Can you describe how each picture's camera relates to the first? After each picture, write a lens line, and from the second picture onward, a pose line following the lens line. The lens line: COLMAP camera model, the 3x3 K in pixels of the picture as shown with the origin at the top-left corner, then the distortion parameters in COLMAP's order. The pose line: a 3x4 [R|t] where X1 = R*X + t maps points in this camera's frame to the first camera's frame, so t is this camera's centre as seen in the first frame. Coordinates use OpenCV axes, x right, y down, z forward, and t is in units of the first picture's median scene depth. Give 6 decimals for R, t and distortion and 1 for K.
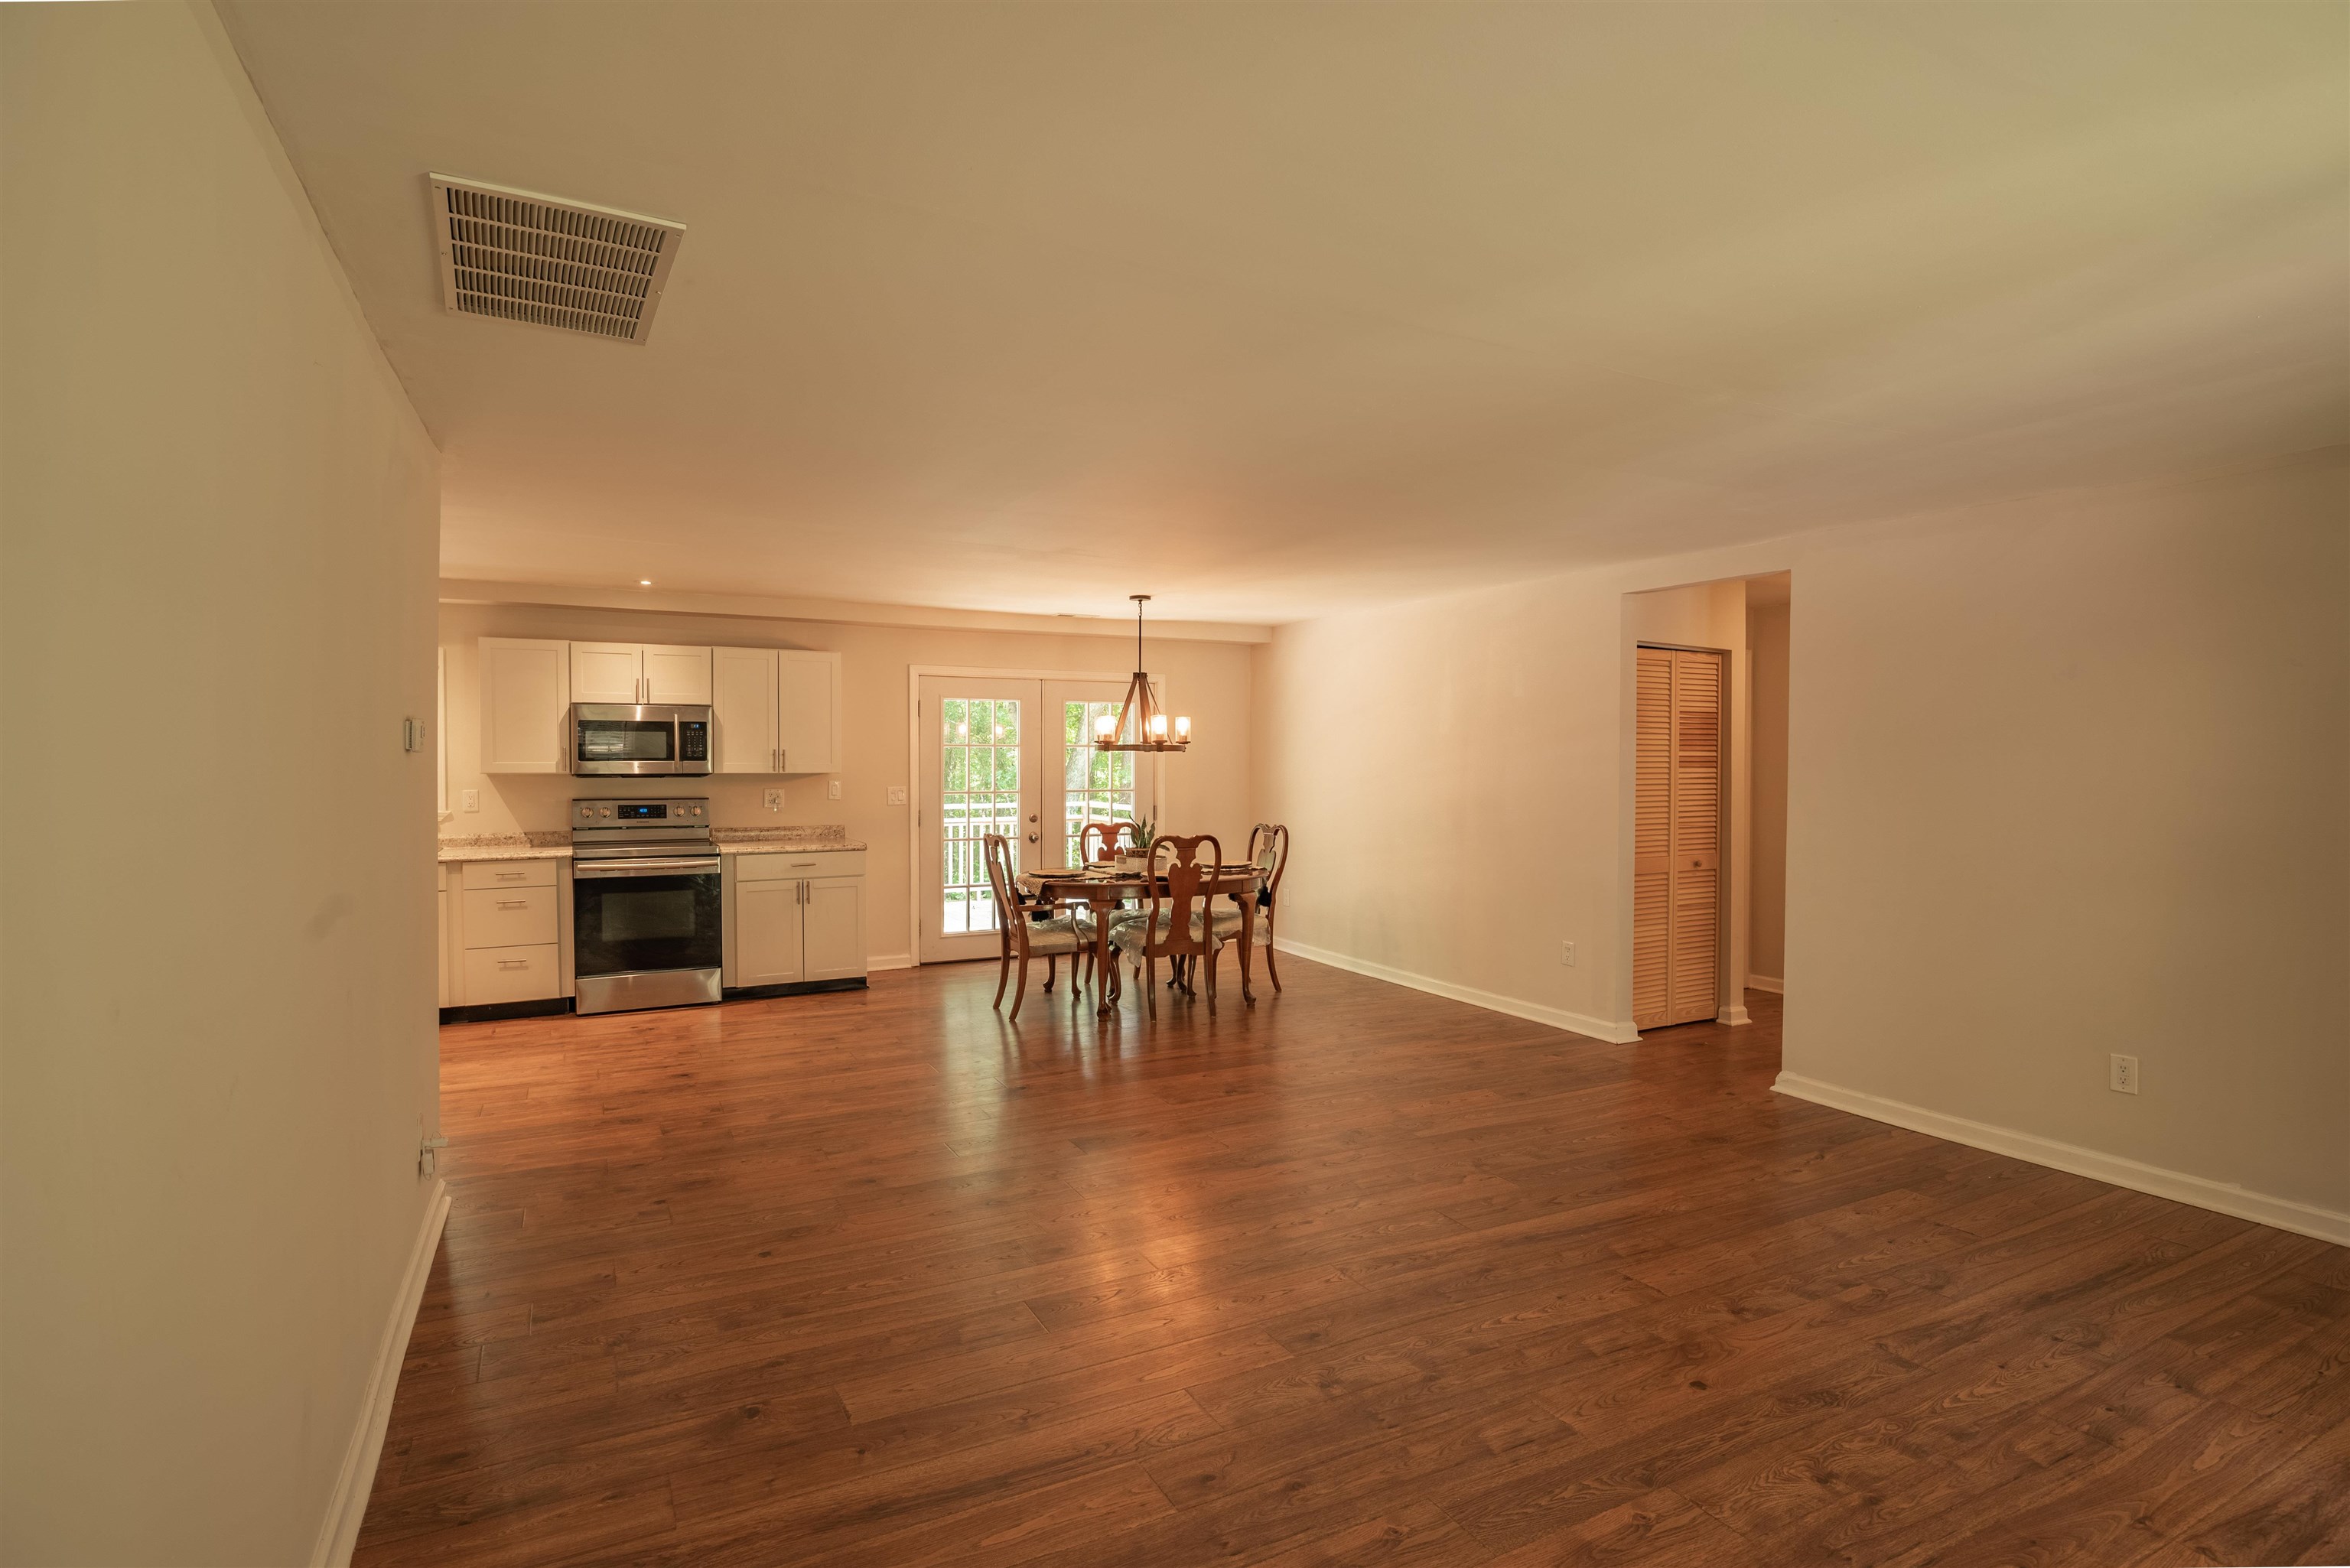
lens RADIAL K [[1169.3, 0, 1176.7], [0, 1169.3, 784.0], [0, 0, 1]] dist [-0.029928, -0.002240]
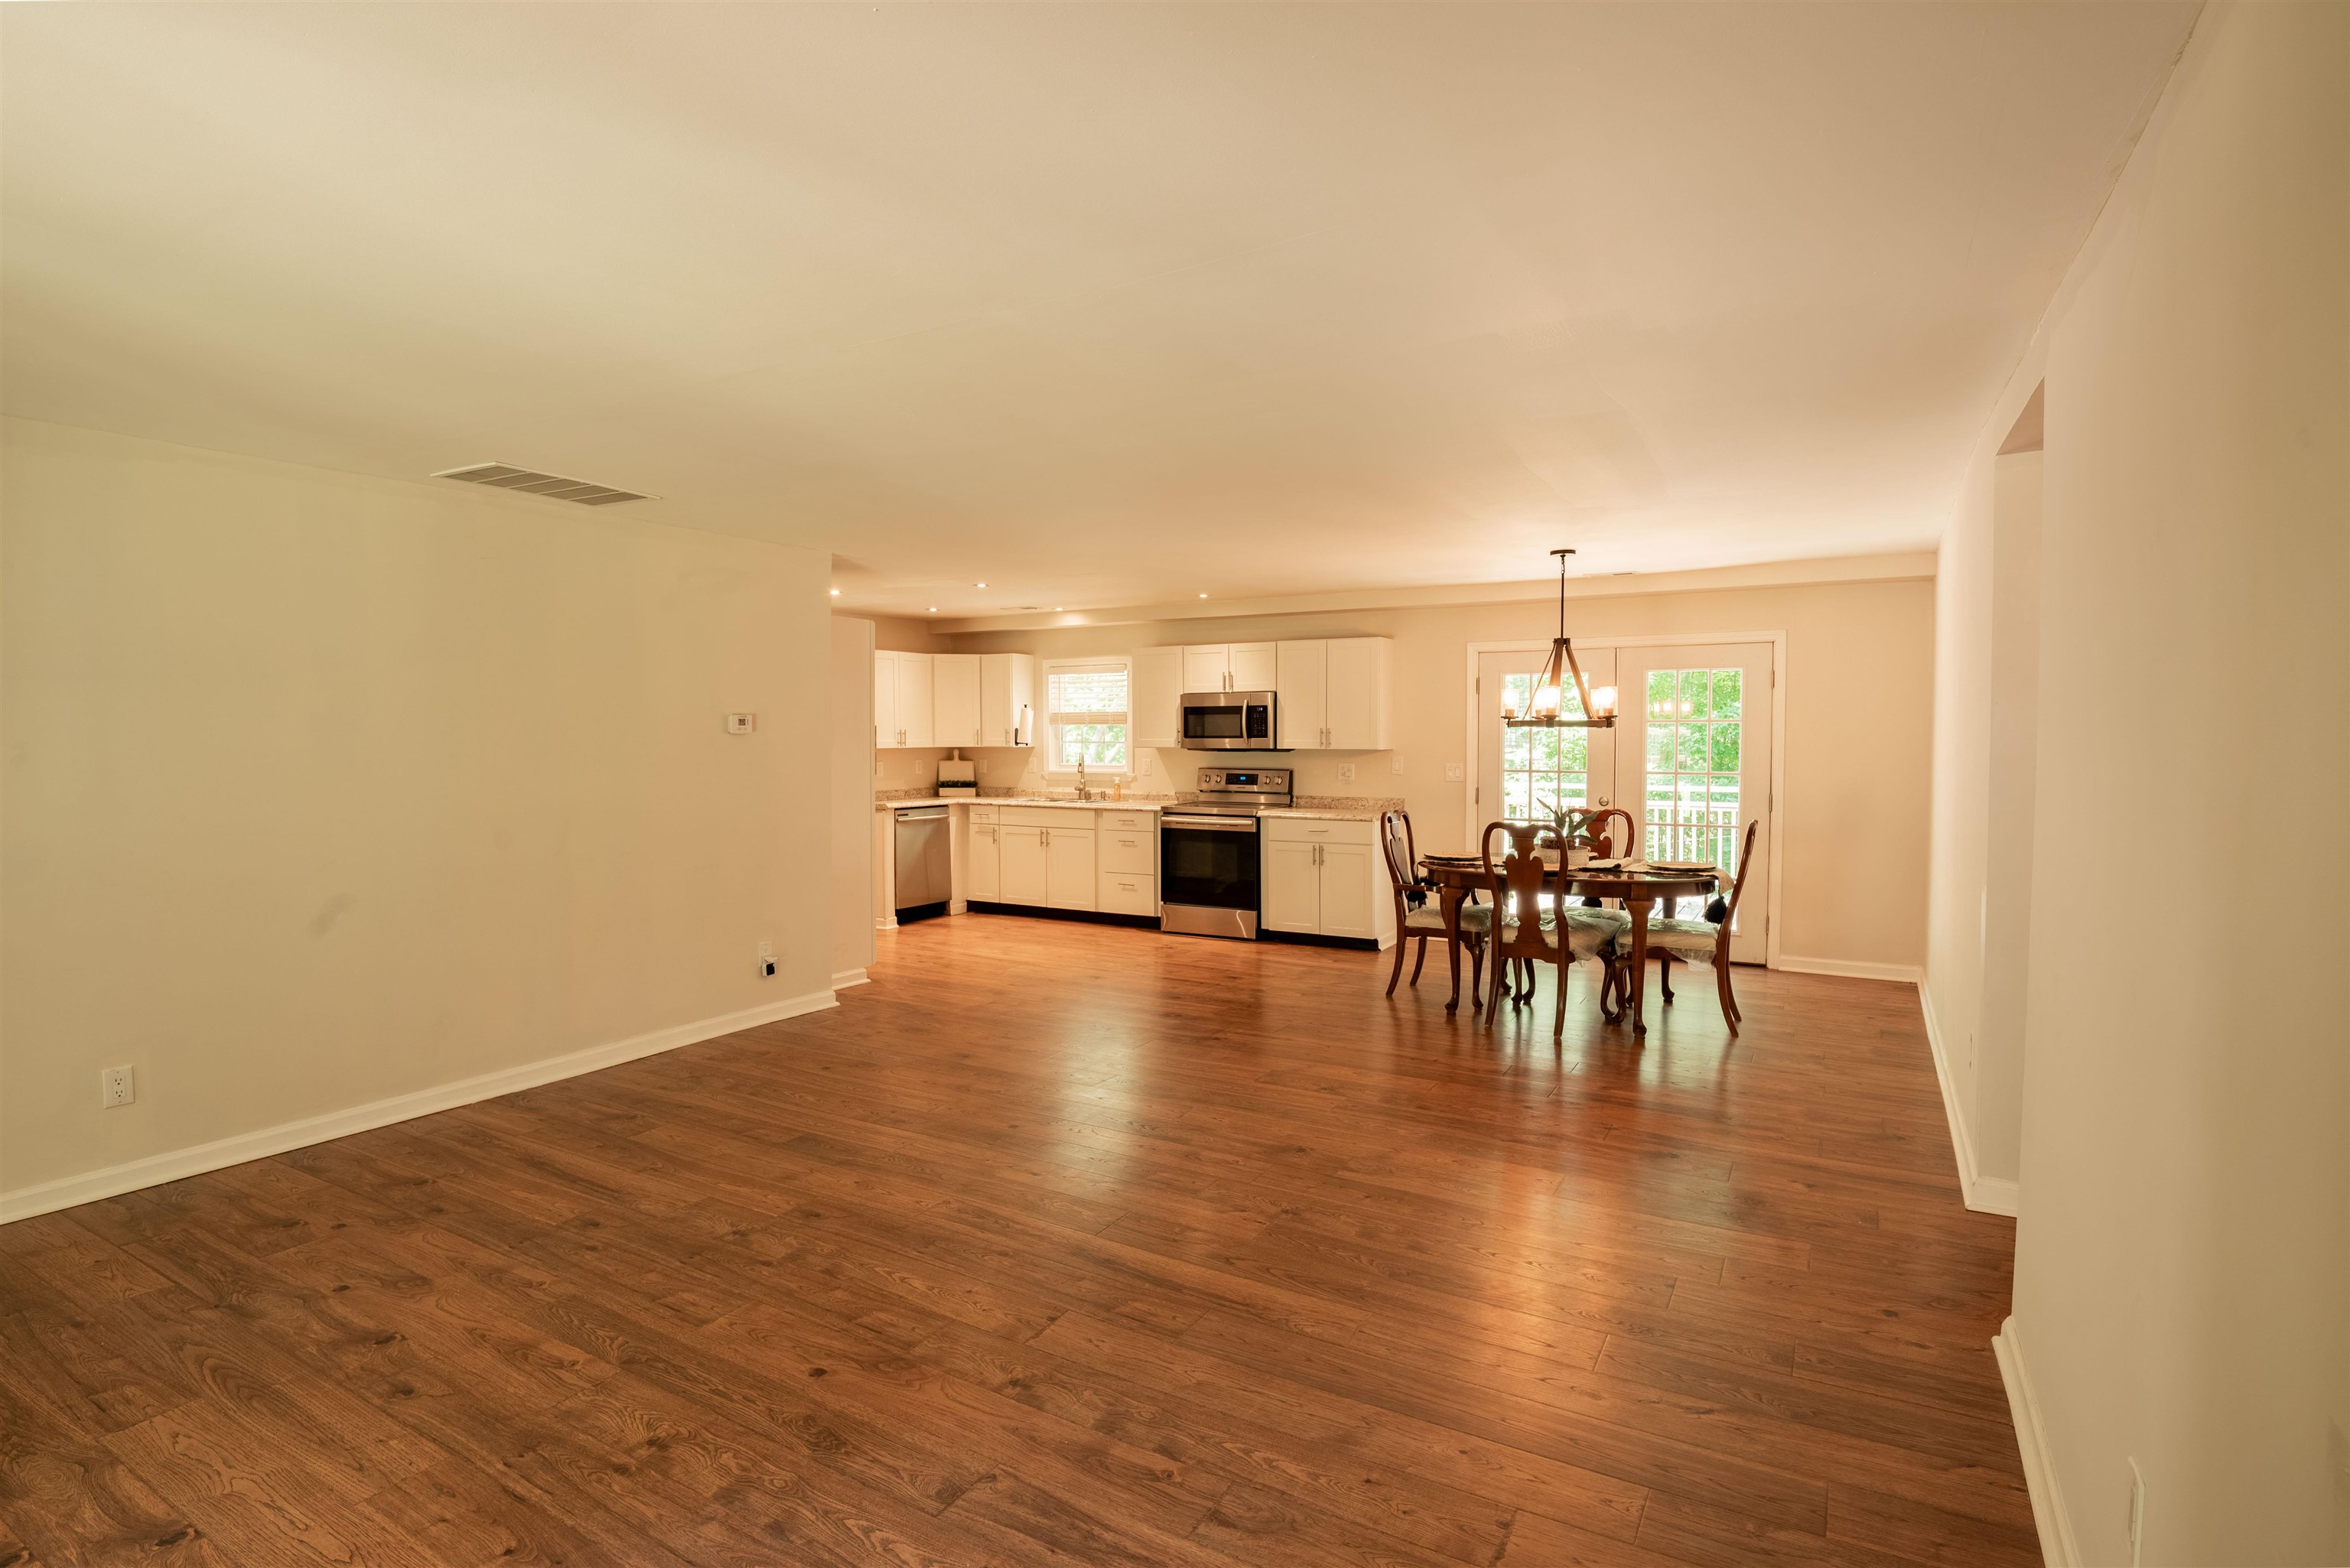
lens RADIAL K [[1169.3, 0, 1169.6], [0, 1169.3, 769.4], [0, 0, 1]] dist [-0.029928, -0.002240]
pose [[0.531486, 0.022814, -0.846760, 0.592686], [-0.017207, 0.999722, 0.016135, -0.005576], [0.846893, 0.005995, 0.531730, 0.299842]]
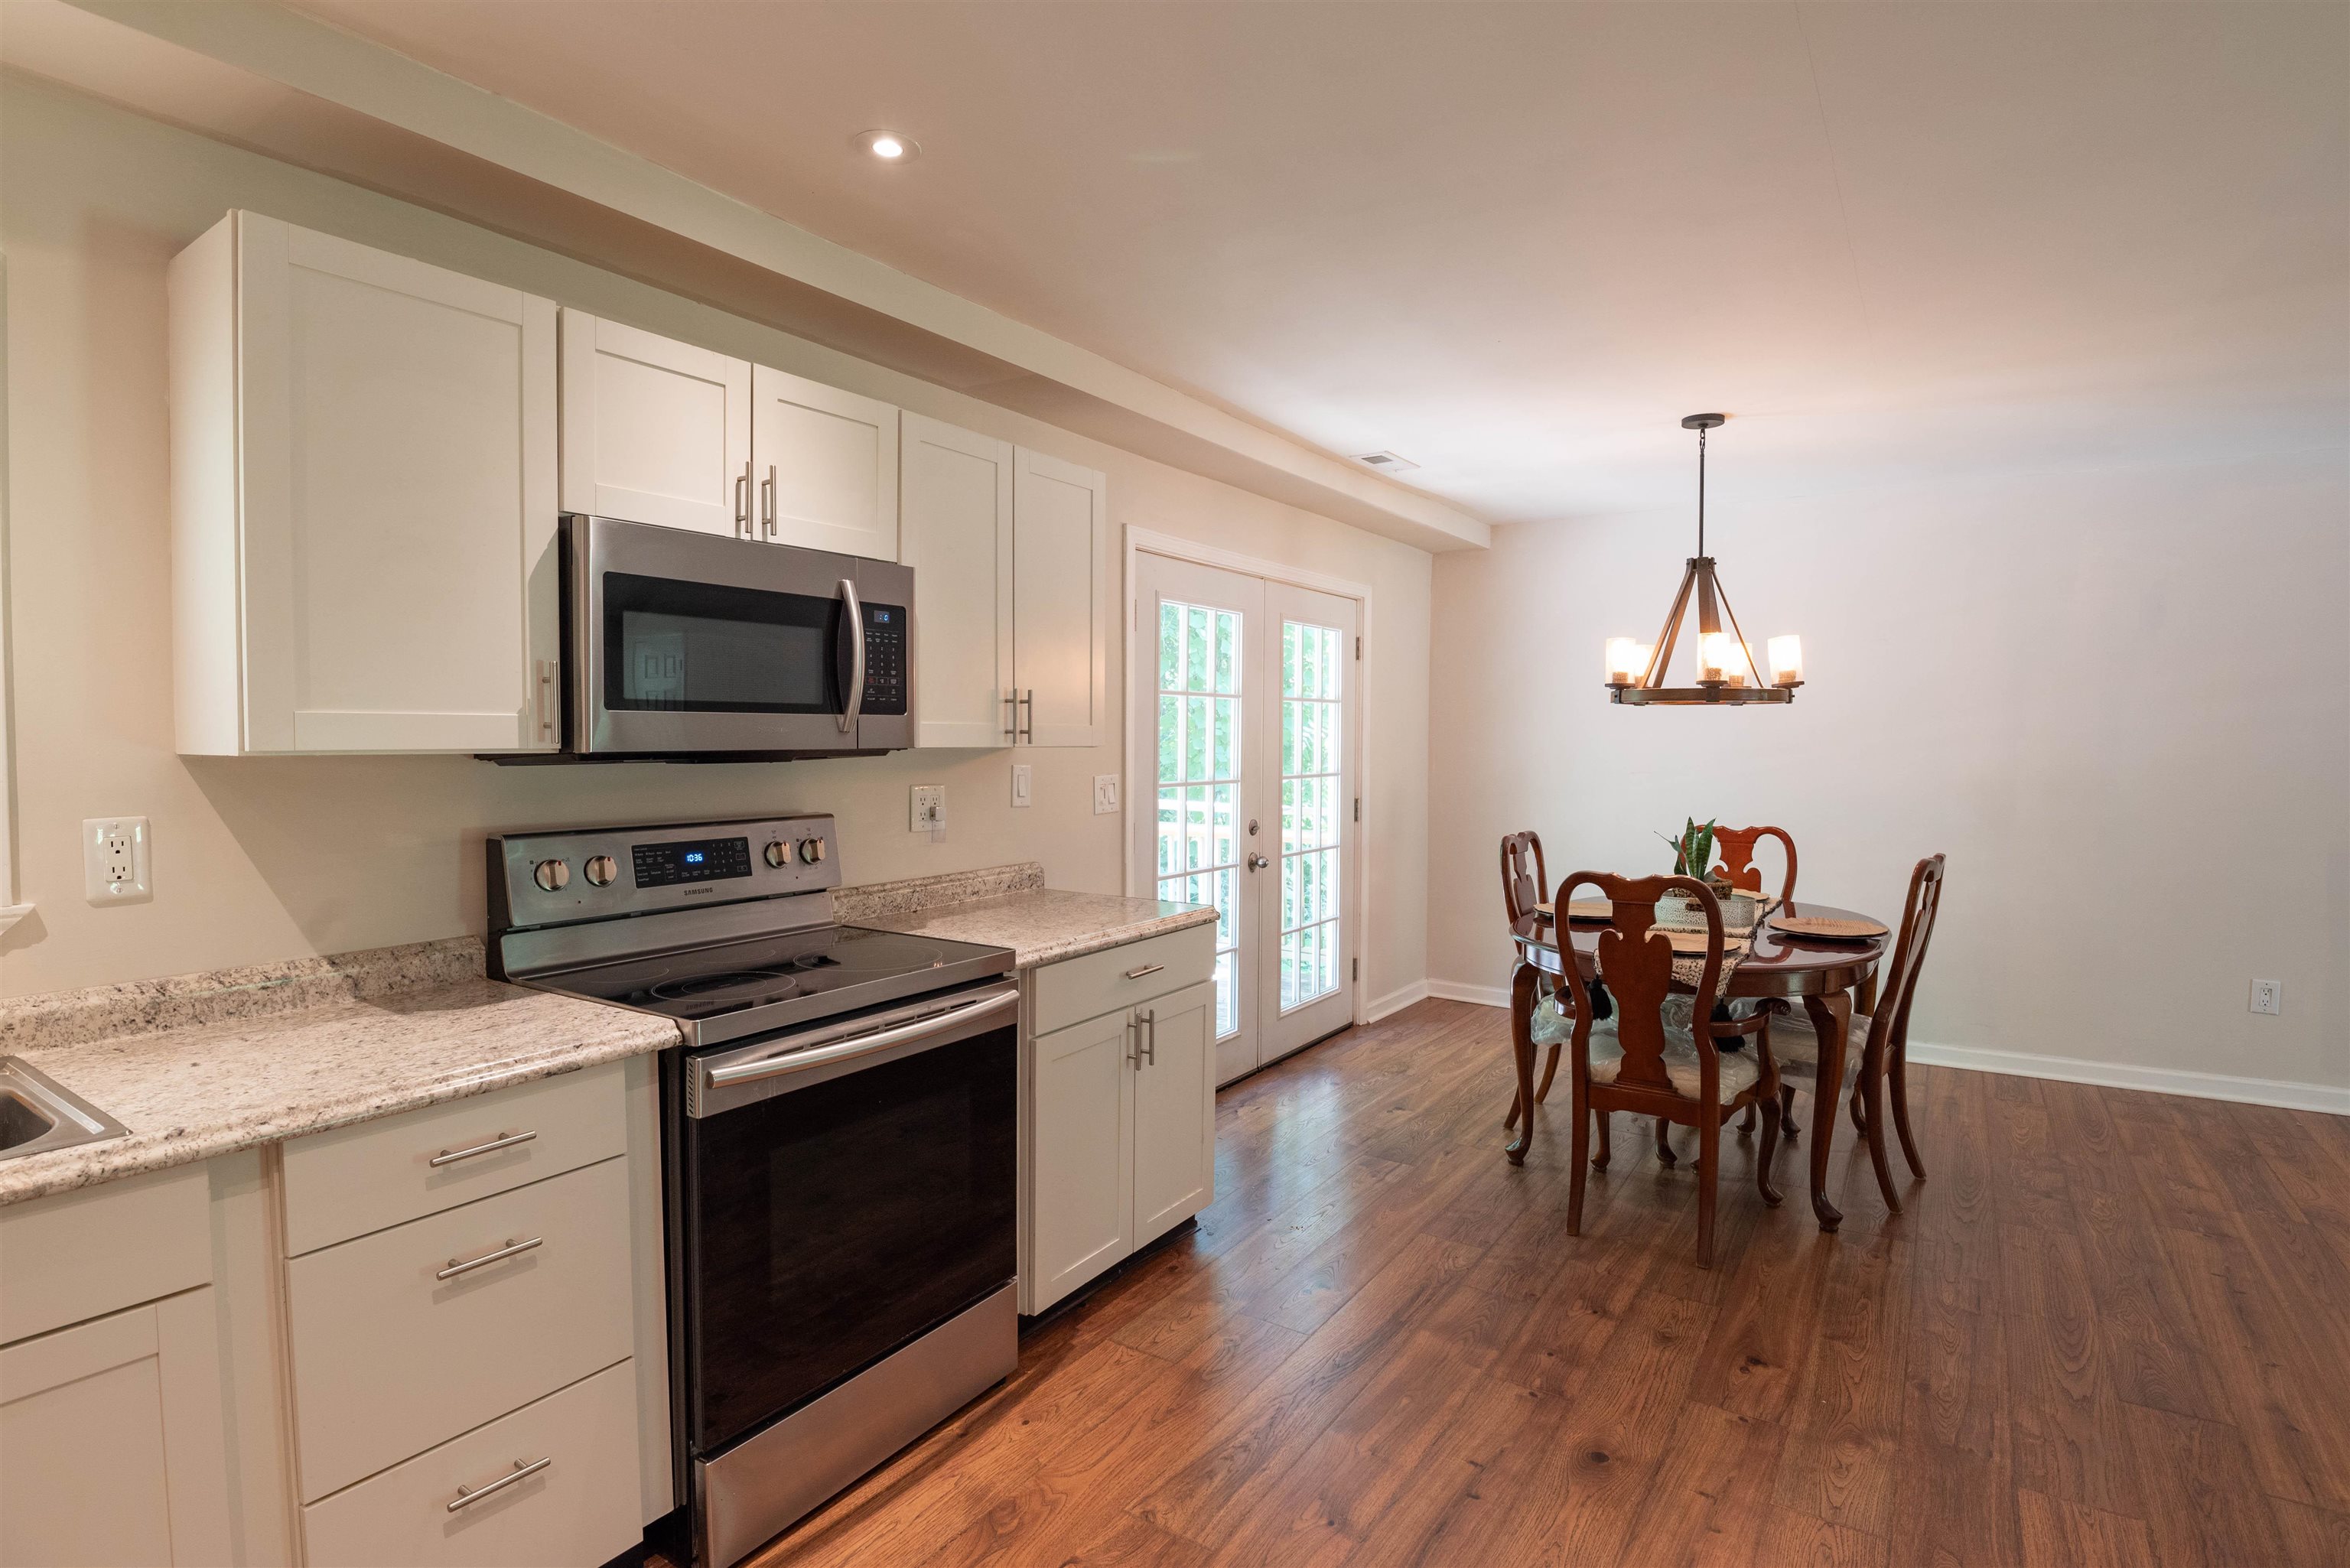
lens RADIAL K [[1169.3, 0, 1160.5], [0, 1169.3, 778.2], [0, 0, 1]] dist [-0.029928, -0.002240]
pose [[0.878253, -0.019299, 0.477807, -0.544561], [0.012470, 0.999770, 0.017460, -0.005706], [-0.478034, -0.009376, 0.878291, 0.683575]]
